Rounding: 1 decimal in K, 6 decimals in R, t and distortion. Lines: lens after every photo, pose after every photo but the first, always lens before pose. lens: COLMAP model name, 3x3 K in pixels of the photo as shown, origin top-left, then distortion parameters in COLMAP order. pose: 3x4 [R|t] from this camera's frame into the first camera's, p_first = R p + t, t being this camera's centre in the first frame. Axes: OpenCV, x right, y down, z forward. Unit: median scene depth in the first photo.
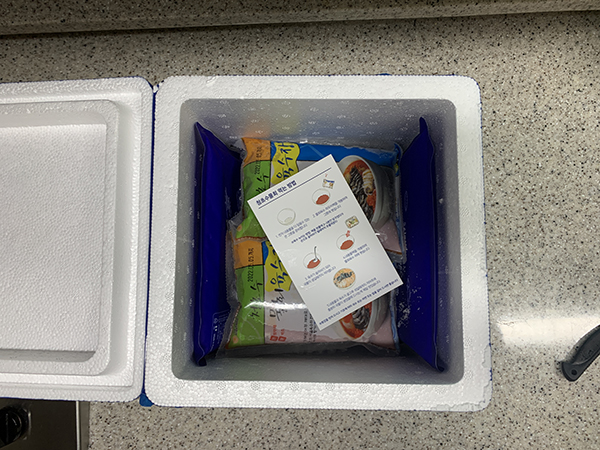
lens RADIAL K [[474.4, 0, 299.2], [0, 474.4, 215.3], [0, 0, 1]] dist [0.000492, -0.008941]
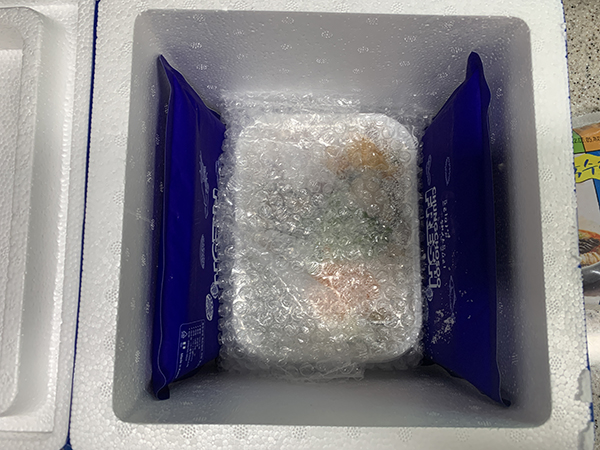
lens RADIAL K [[474.4, 0, 298.8], [0, 474.4, 223.0], [0, 0, 1]] dist [0.000492, -0.008941]
pose [[0.999210, 0.008633, 0.038791, -0.025481], [-0.007654, 0.999650, -0.025310, 0.055472], [-0.038996, 0.024993, 0.998927, 0.215556]]
